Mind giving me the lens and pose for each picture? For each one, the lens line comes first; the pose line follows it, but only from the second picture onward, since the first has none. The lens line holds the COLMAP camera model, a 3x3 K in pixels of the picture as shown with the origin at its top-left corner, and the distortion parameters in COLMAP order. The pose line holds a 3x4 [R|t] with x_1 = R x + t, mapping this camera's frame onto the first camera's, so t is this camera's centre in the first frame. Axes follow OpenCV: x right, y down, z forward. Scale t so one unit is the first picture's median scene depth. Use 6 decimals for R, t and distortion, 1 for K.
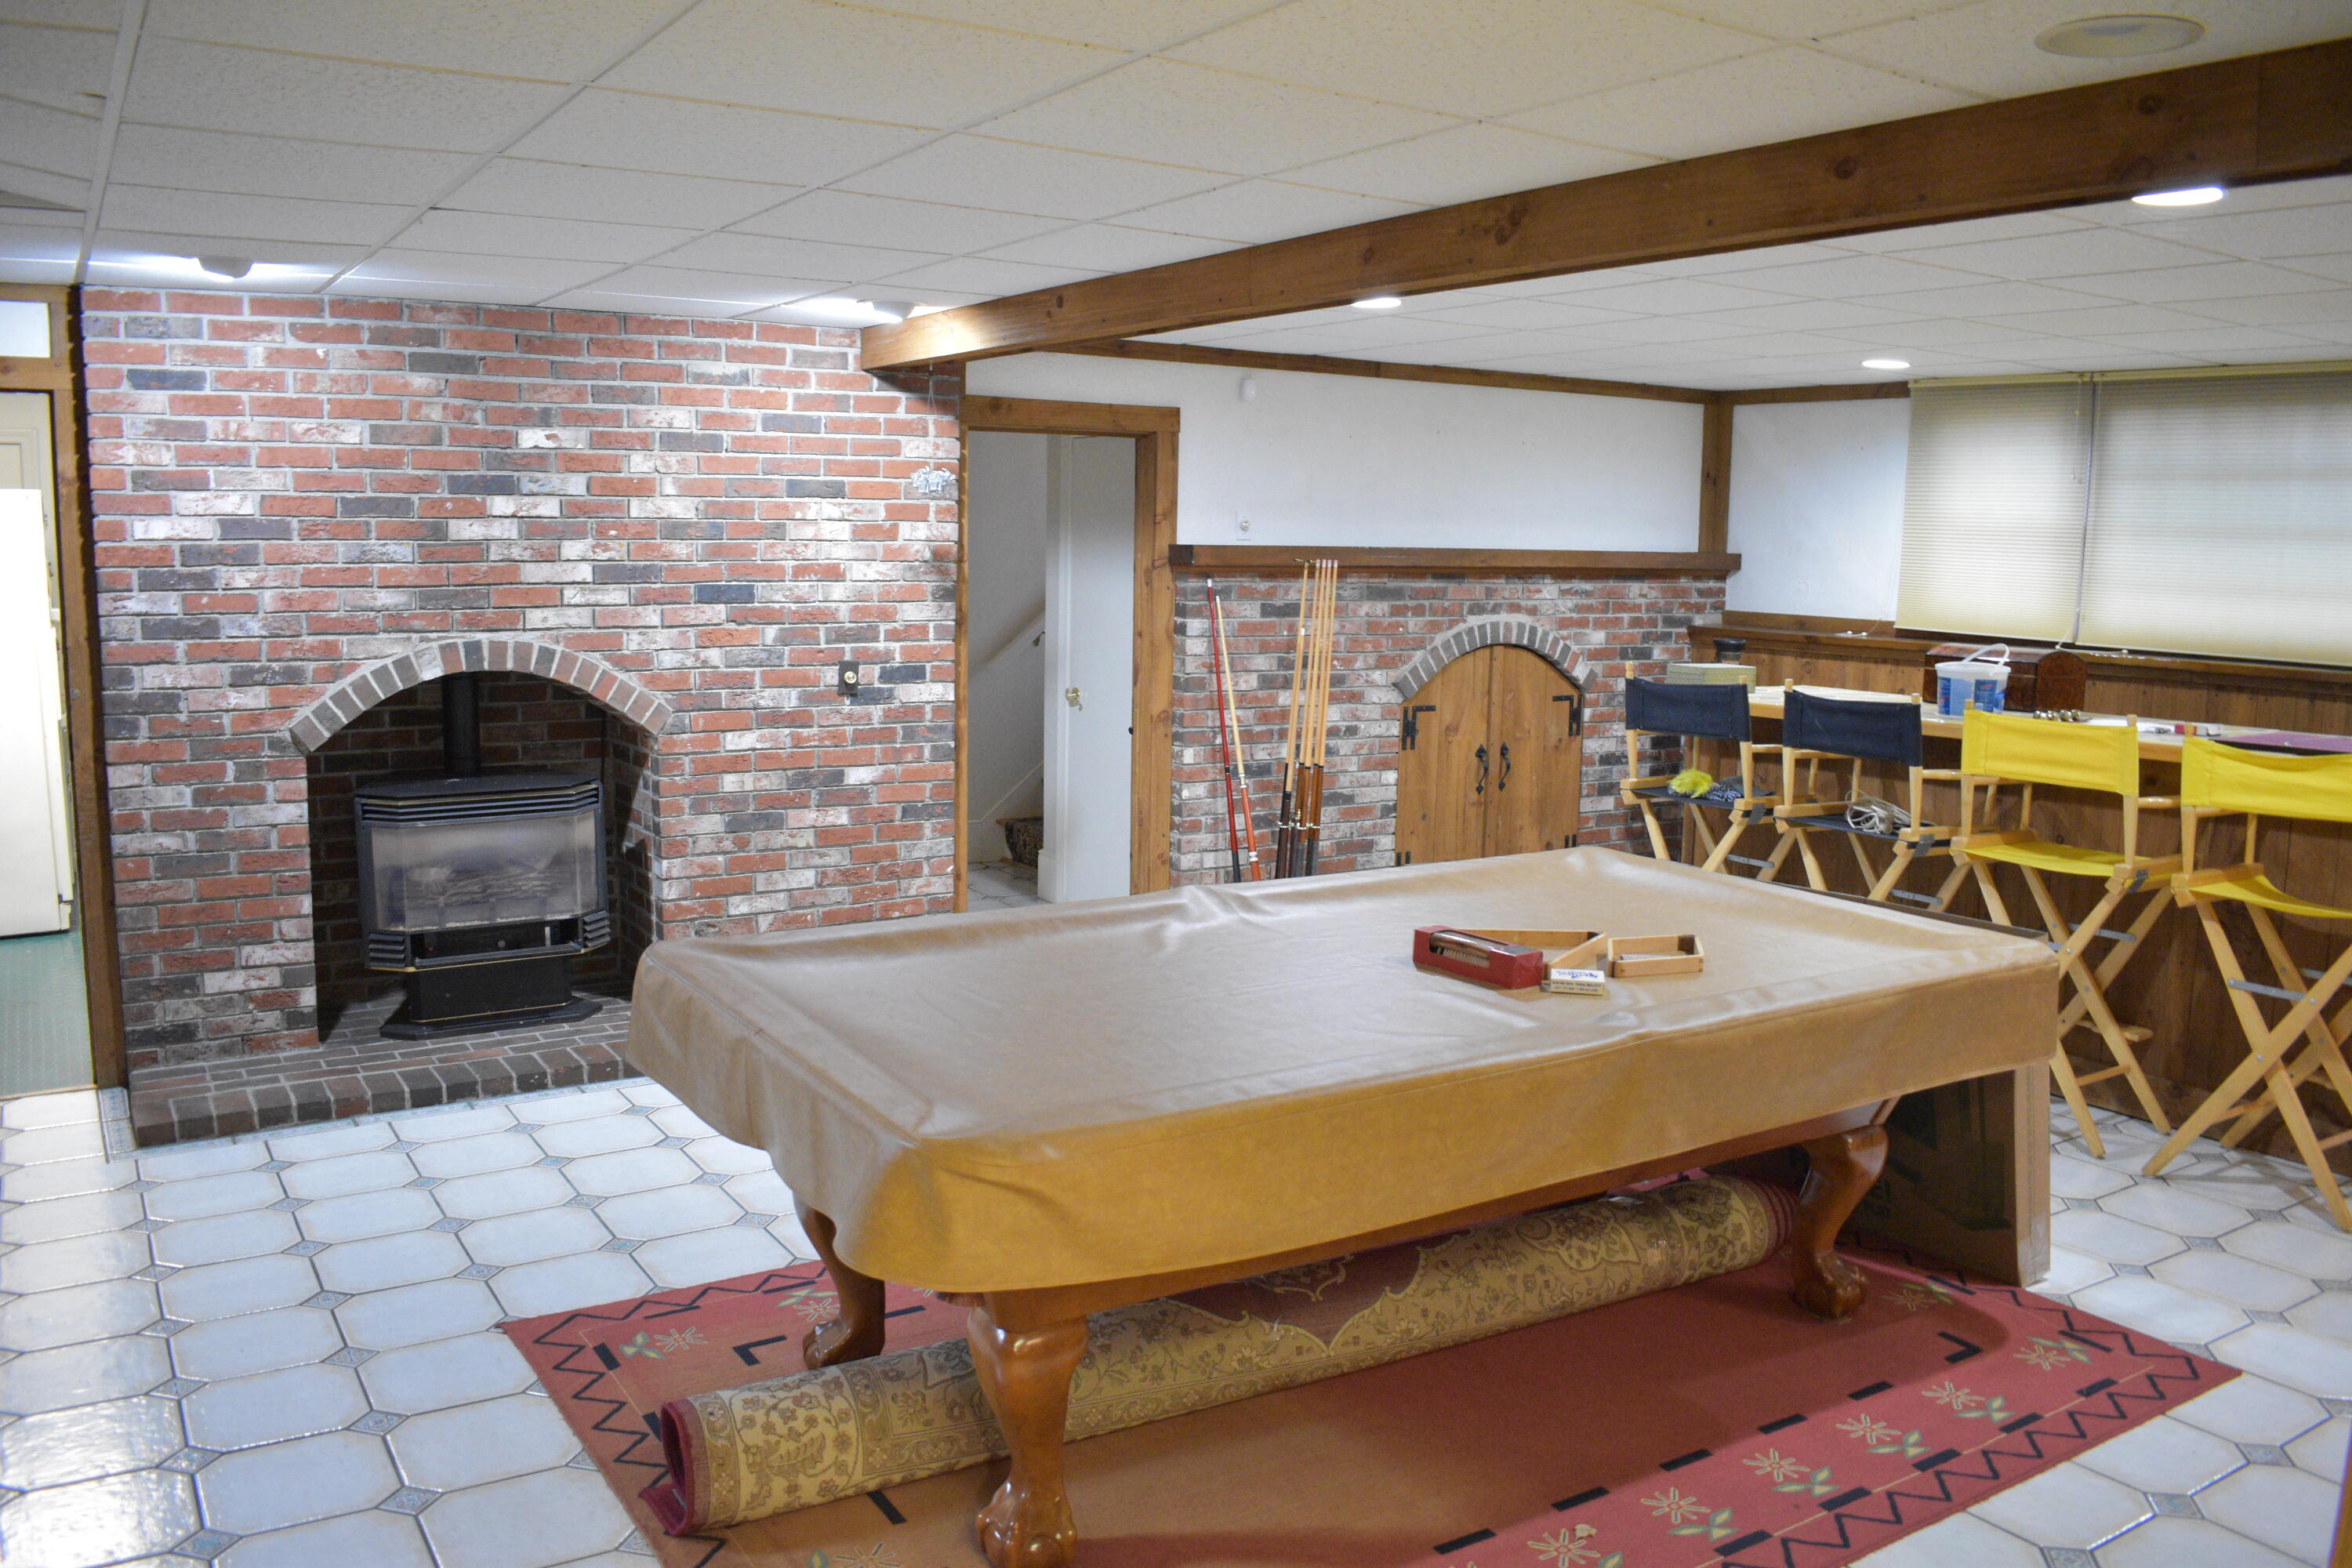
lens RADIAL K [[1839.0, 0, 1168.4], [0, 1839.0, 788.5], [0, 0, 1]] dist [-0.098629, 0.015546]
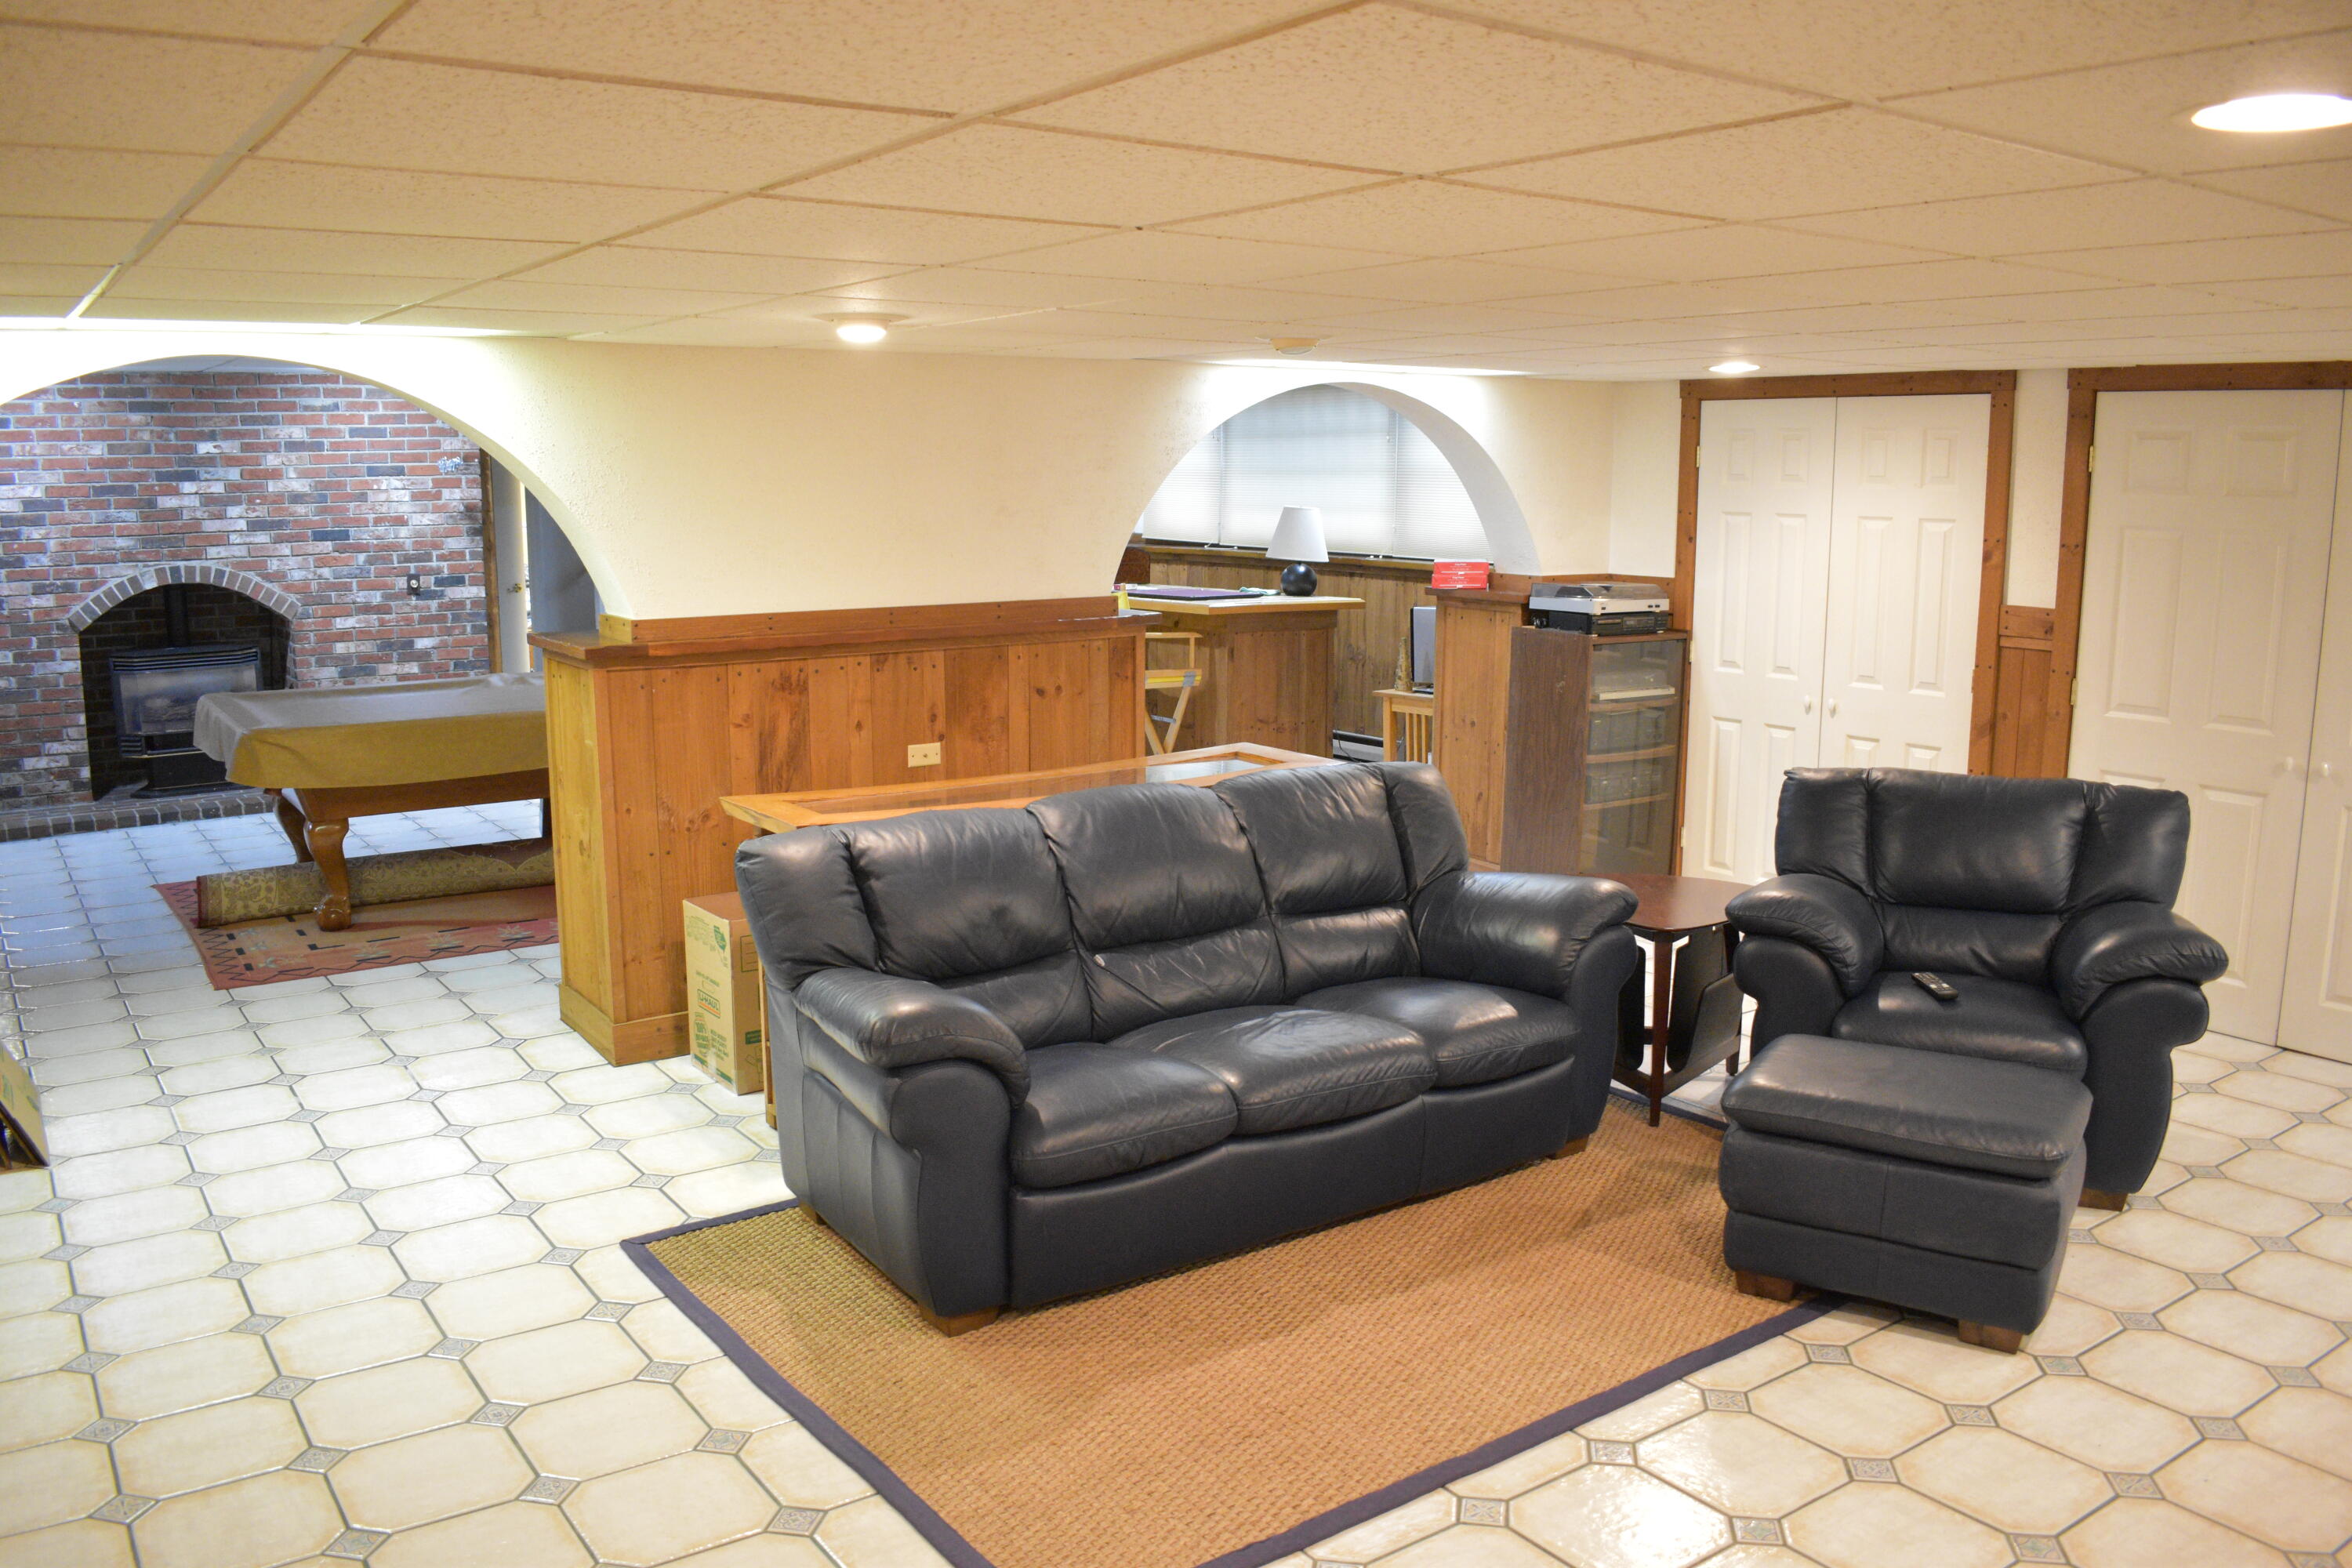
lens RADIAL K [[1839.0, 0, 1170.6], [0, 1839.0, 791.5], [0, 0, 1]] dist [-0.098629, 0.015546]
pose [[0.998552, -0.025740, 0.047235, 0.478194], [0.024012, 0.999034, 0.036796, 0.093442], [-0.048136, -0.035609, 0.998206, -0.751115]]
